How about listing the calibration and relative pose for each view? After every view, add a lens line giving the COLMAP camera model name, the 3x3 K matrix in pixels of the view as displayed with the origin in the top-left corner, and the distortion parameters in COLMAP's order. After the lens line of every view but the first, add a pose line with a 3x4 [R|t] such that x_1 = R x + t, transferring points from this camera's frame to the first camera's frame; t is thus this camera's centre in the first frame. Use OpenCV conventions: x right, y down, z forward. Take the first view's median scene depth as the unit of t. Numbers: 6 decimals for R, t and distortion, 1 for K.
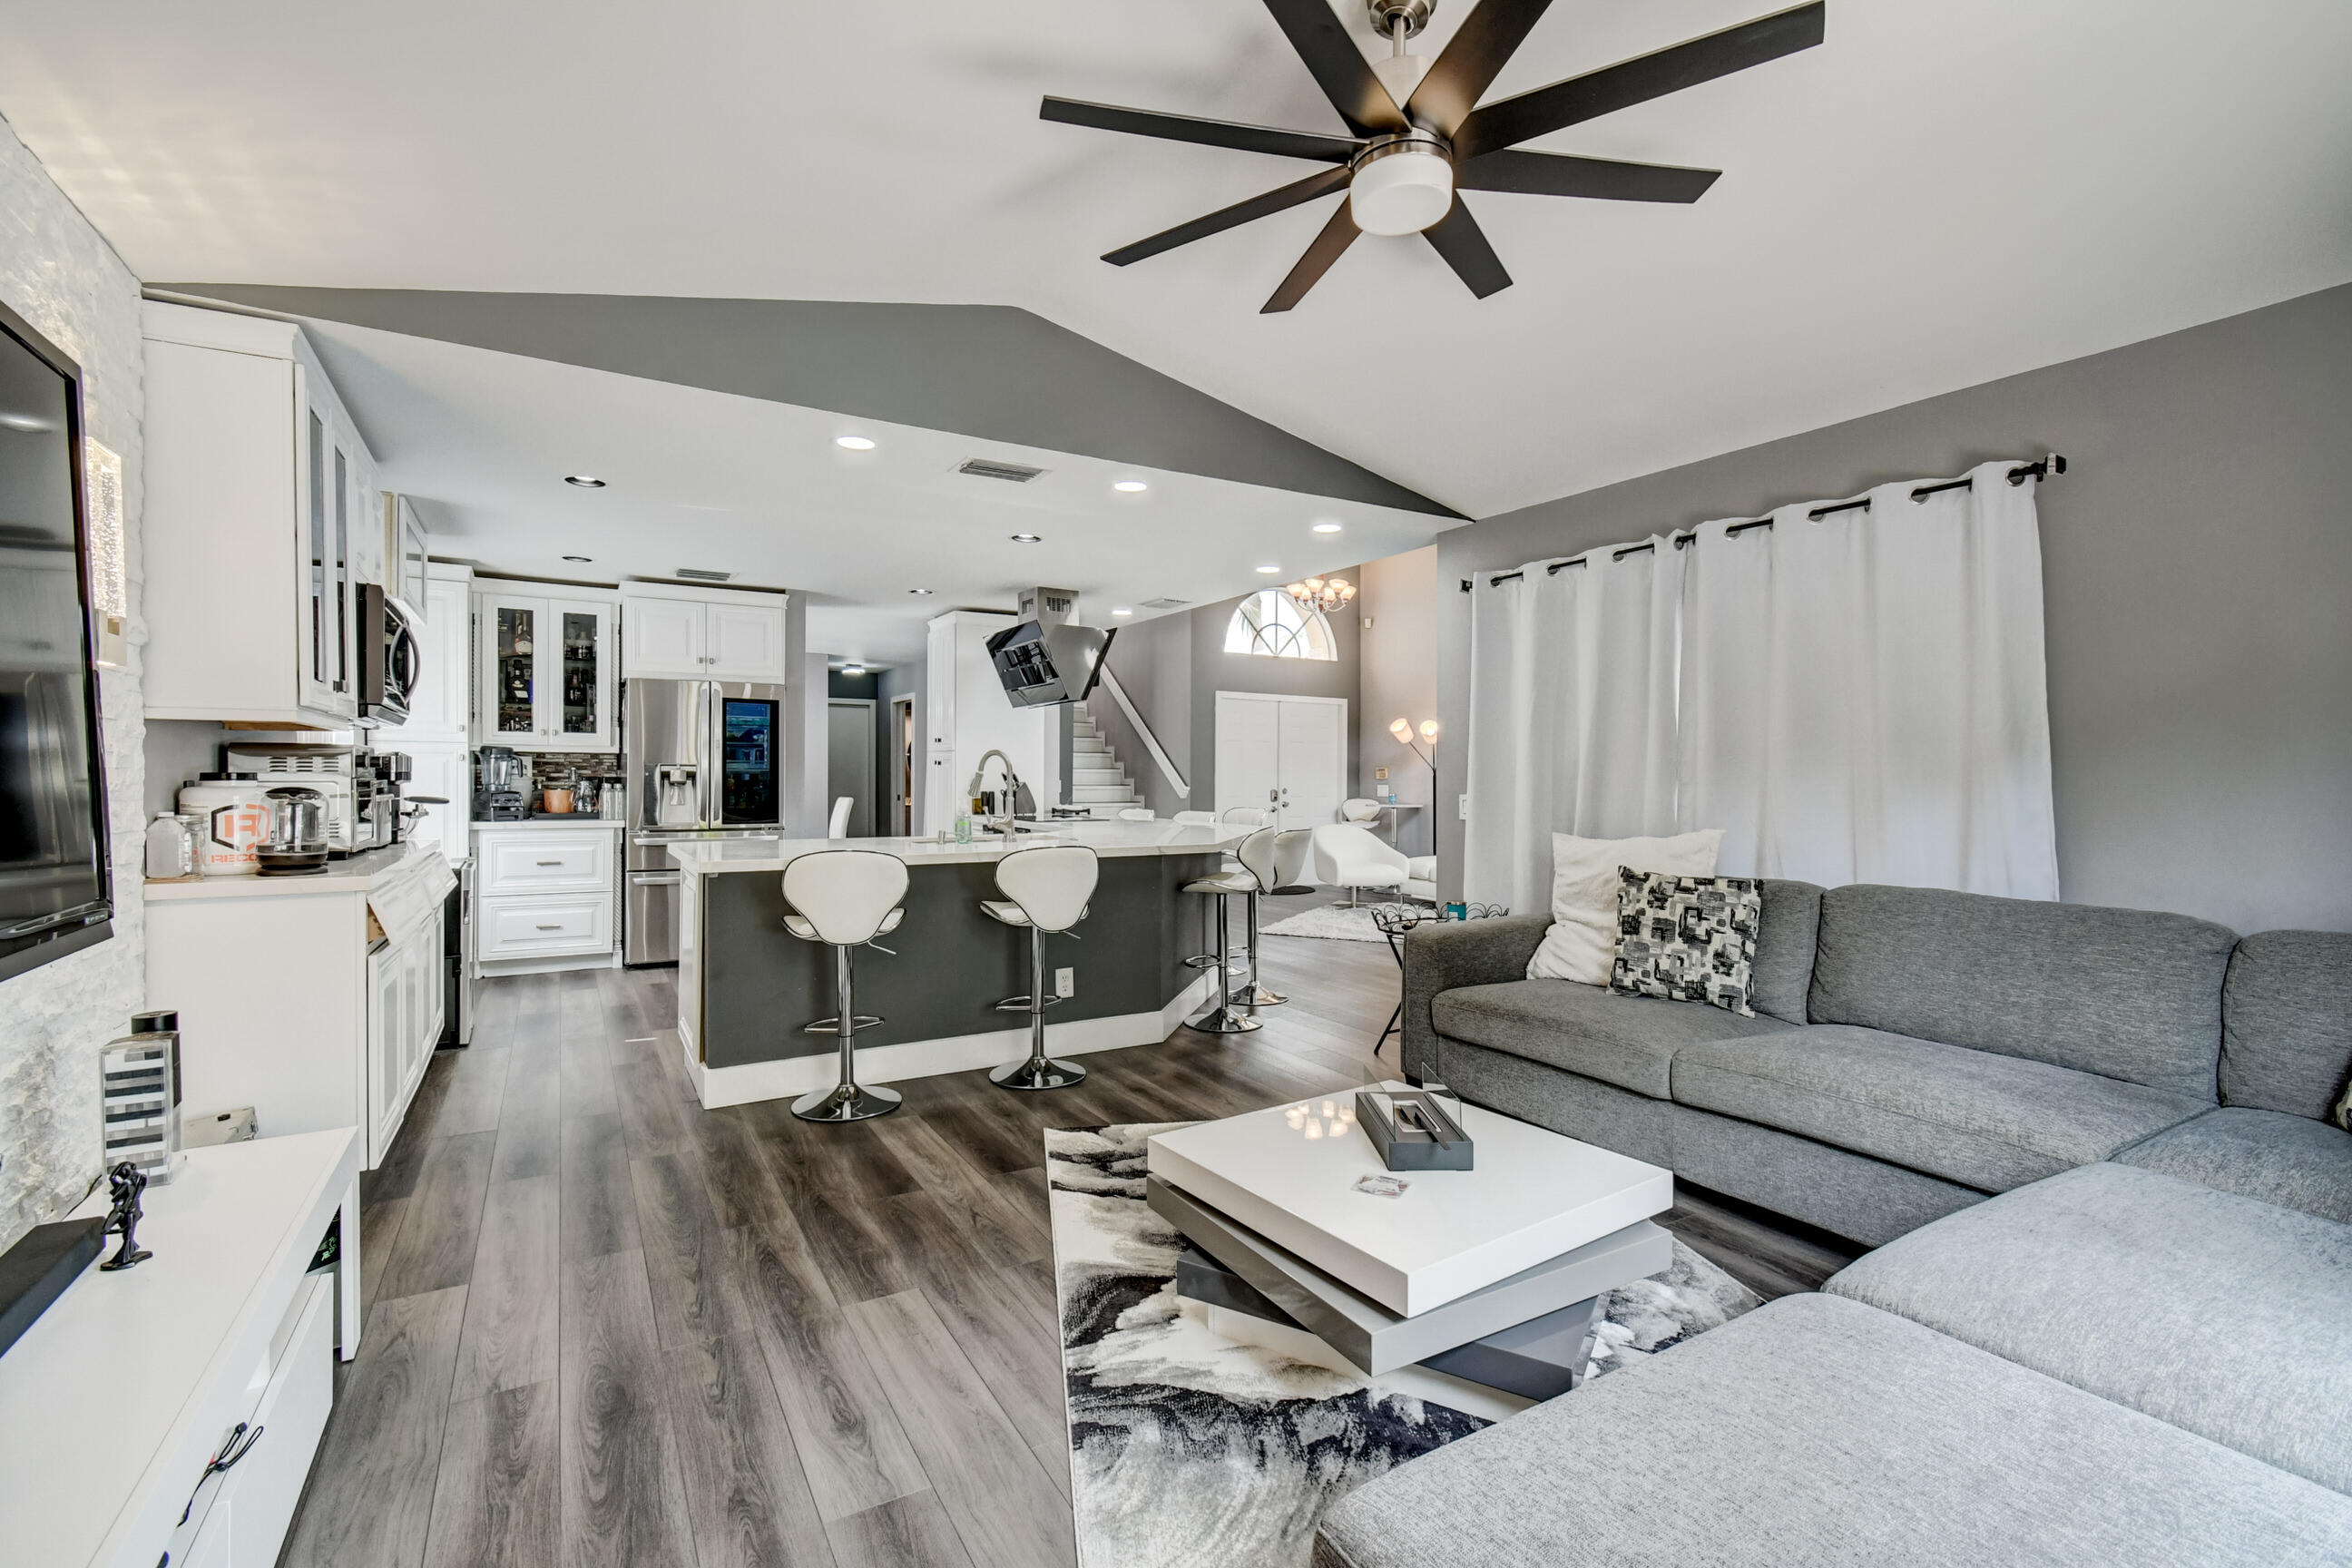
lens RADIAL K [[1049.6, 0, 1171.2], [0, 1049.6, 786.9], [0, 0, 1]] dist [0.007590, 0.000046]
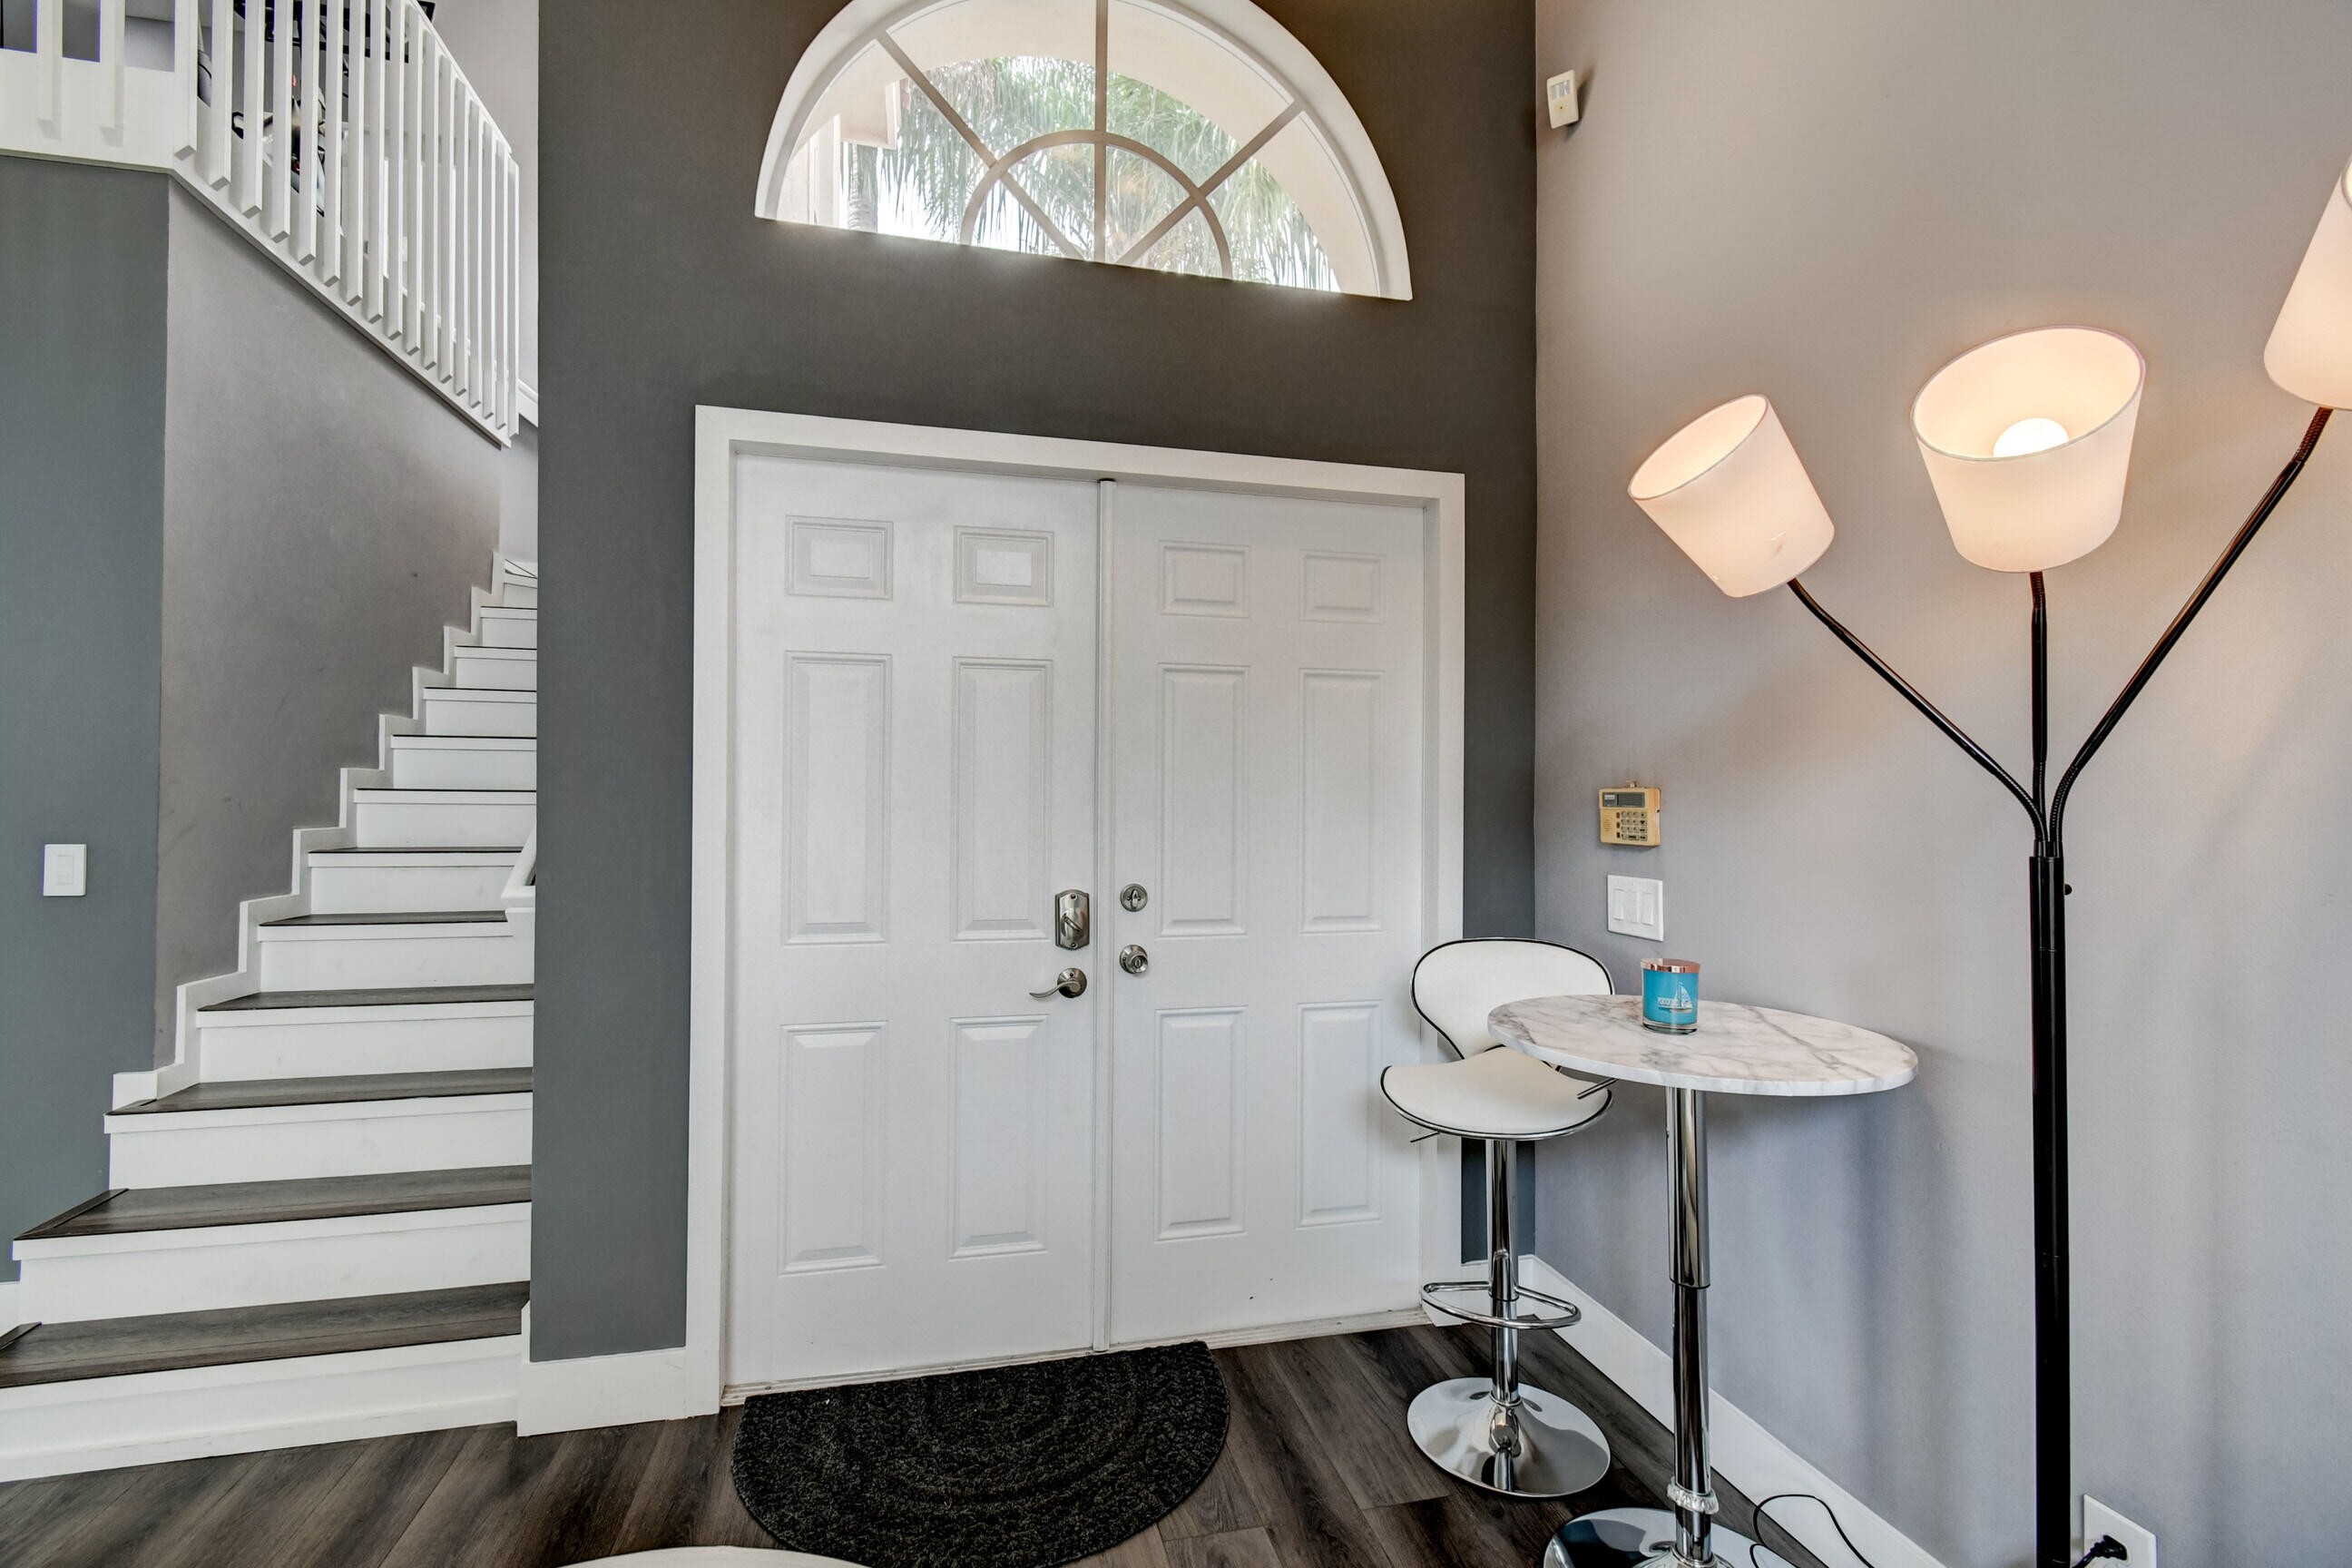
lens RADIAL K [[1049.6, 0, 1171.2], [0, 1049.6, 786.9], [0, 0, 1]] dist [0.007590, 0.000046]
pose [[0.957051, 0.003827, -0.289895, 0.315718], [-0.010200, 0.999738, -0.020476, -0.025575], [0.289741, 0.022553, 0.956839, 1.414946]]
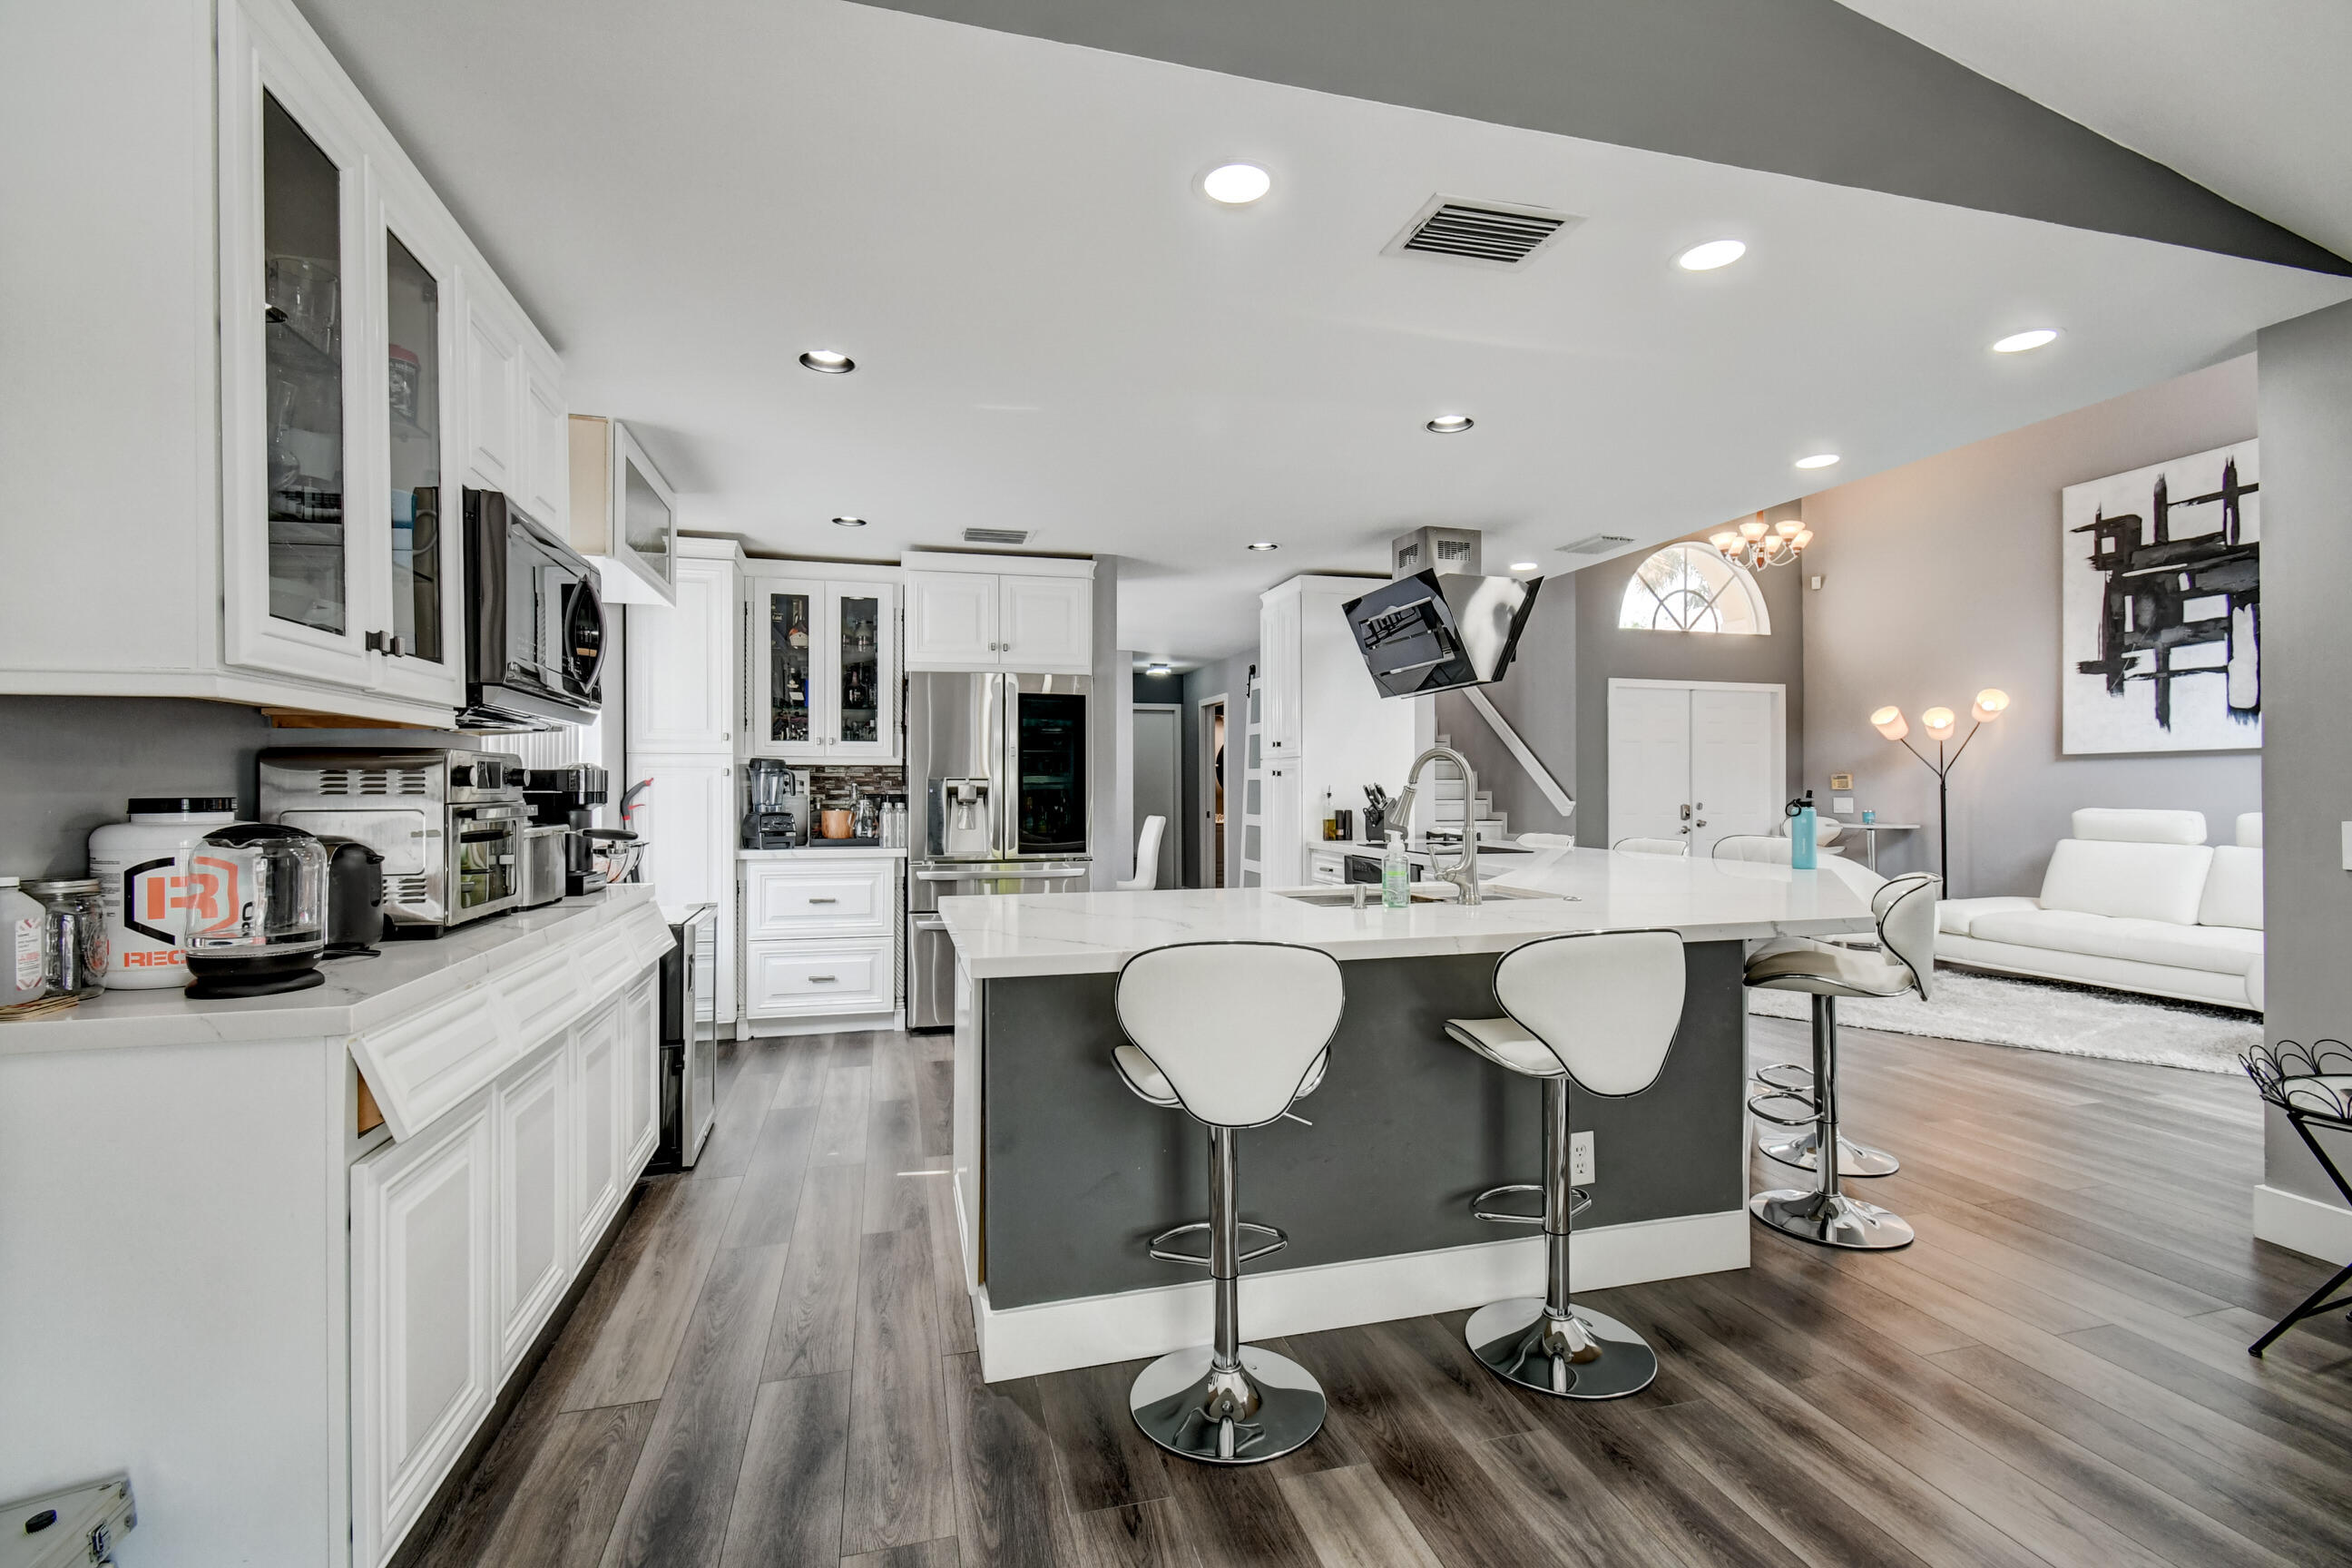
lens RADIAL K [[1049.6, 0, 1171.2], [0, 1049.6, 786.9], [0, 0, 1]] dist [0.007590, 0.000046]
pose [[0.965424, -0.007447, -0.260577, -0.115142], [0.004508, 0.999919, -0.011874, -0.004839], [0.260644, 0.010289, 0.965380, 0.278327]]
